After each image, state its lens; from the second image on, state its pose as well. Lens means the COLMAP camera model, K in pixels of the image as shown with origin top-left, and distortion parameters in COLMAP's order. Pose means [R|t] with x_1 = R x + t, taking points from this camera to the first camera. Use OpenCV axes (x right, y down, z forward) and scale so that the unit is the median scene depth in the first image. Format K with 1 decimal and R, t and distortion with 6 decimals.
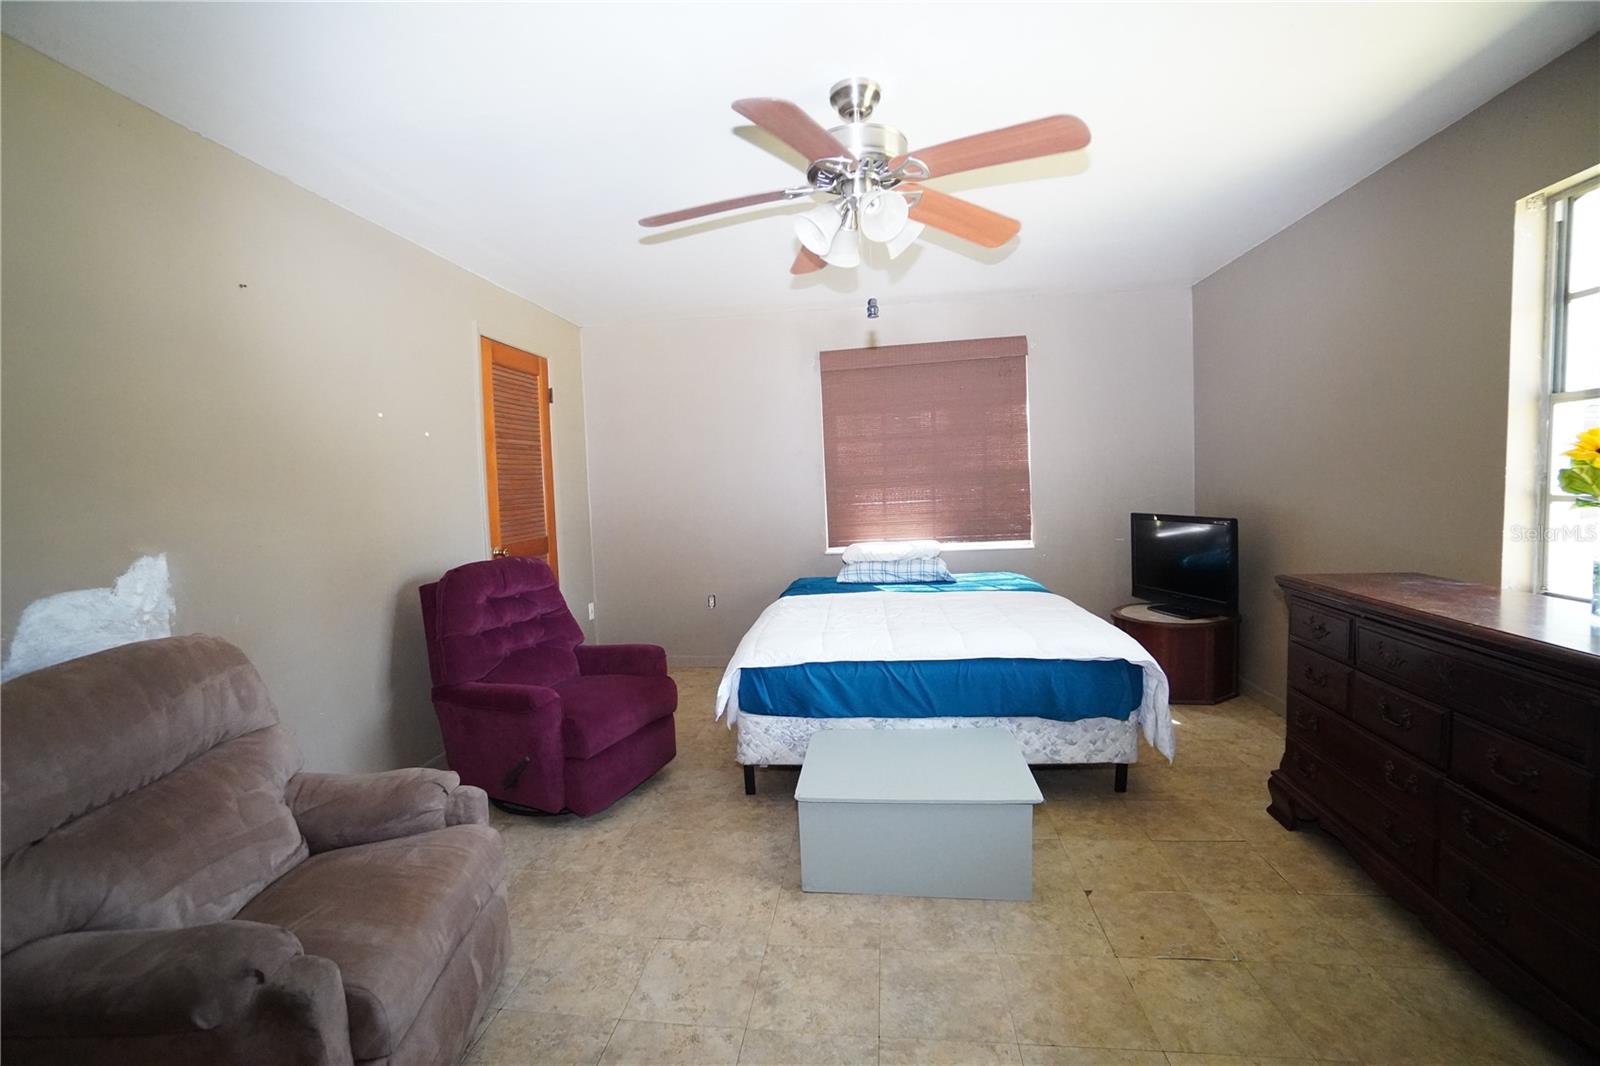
lens RADIAL K [[712.4, 0, 789.9], [0, 712.4, 527.0], [0, 0, 1]] dist [-0.059956, 0.022262]
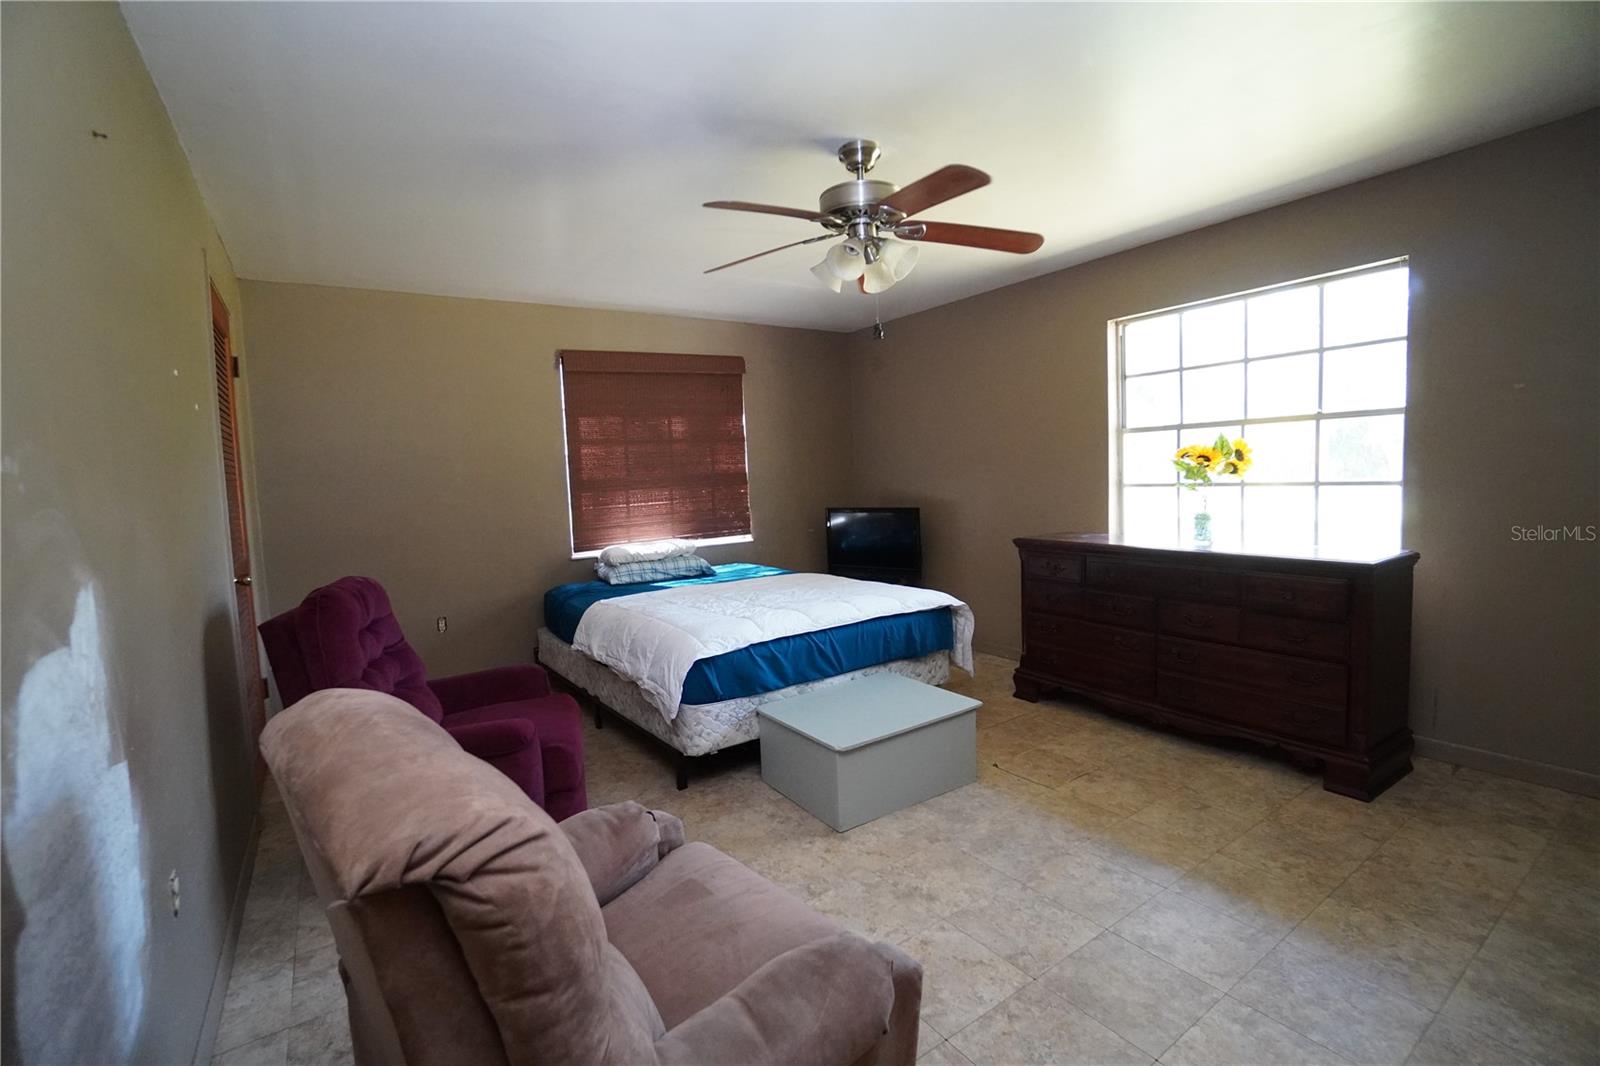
lens RADIAL K [[712.4, 0, 789.9], [0, 712.4, 527.0], [0, 0, 1]] dist [-0.059956, 0.022262]
pose [[0.749589, -0.039510, 0.660723, -0.626448], [0.052742, 0.998608, -0.000120, 0.016442], [-0.659799, 0.034938, 0.750630, 0.144257]]
